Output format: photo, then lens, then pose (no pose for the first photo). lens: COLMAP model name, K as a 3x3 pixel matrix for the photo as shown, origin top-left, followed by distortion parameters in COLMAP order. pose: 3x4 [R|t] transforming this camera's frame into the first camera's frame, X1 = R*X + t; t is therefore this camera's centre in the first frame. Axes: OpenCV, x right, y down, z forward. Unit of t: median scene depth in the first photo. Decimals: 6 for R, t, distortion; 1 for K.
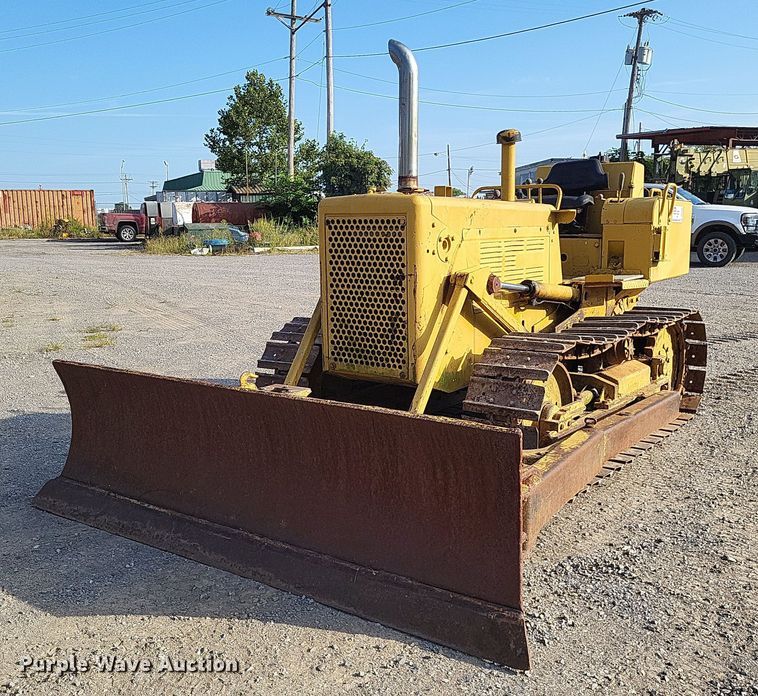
lens RADIAL K [[859.9, 0, 376.9], [0, 859.9, 326.5], [0, 0, 1]] dist [0.048338, -0.041638]
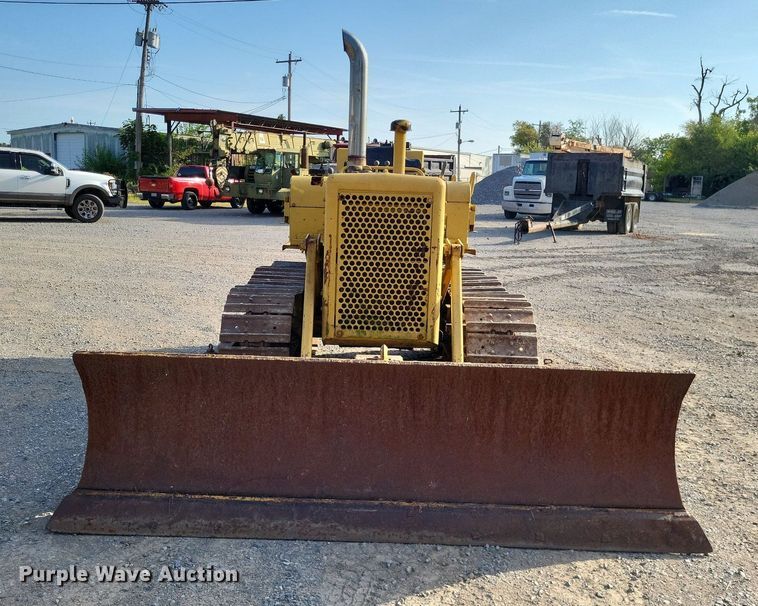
lens RADIAL K [[768.9, 0, 377.5], [0, 768.9, 271.4], [0, 0, 1]] dist [0.043039, -0.011070]
pose [[0.796320, -0.027792, 0.604237, -0.612403], [0.033795, 0.999428, 0.001431, -0.031544], [-0.603931, 0.019281, 0.796803, 0.233606]]
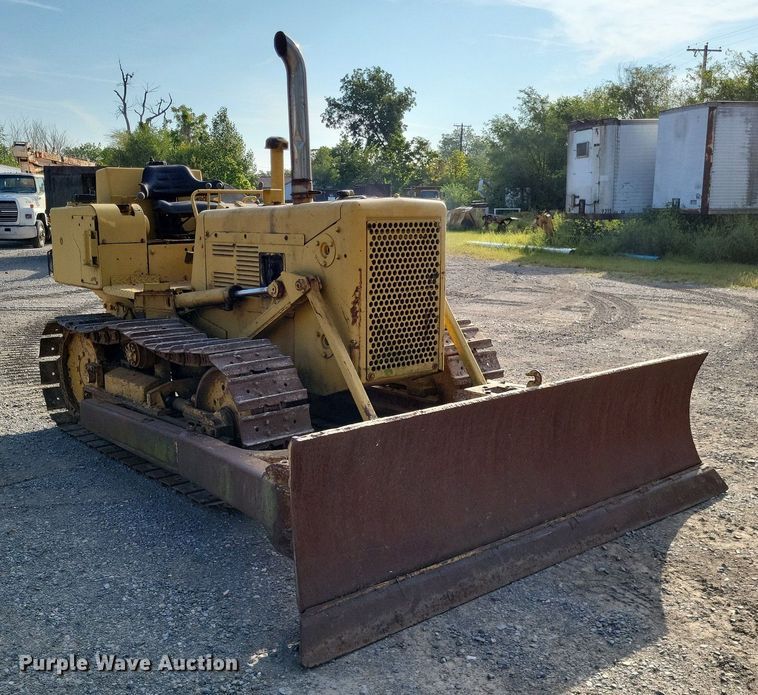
lens RADIAL K [[859.9, 0, 376.9], [0, 859.9, 326.0], [0, 0, 1]] dist [0.048338, -0.041638]
pose [[0.218425, -0.120741, 0.968355, -1.020574], [0.130142, 0.987056, 0.093717, -0.103505], [-0.967137, 0.105553, 0.231311, 0.809306]]
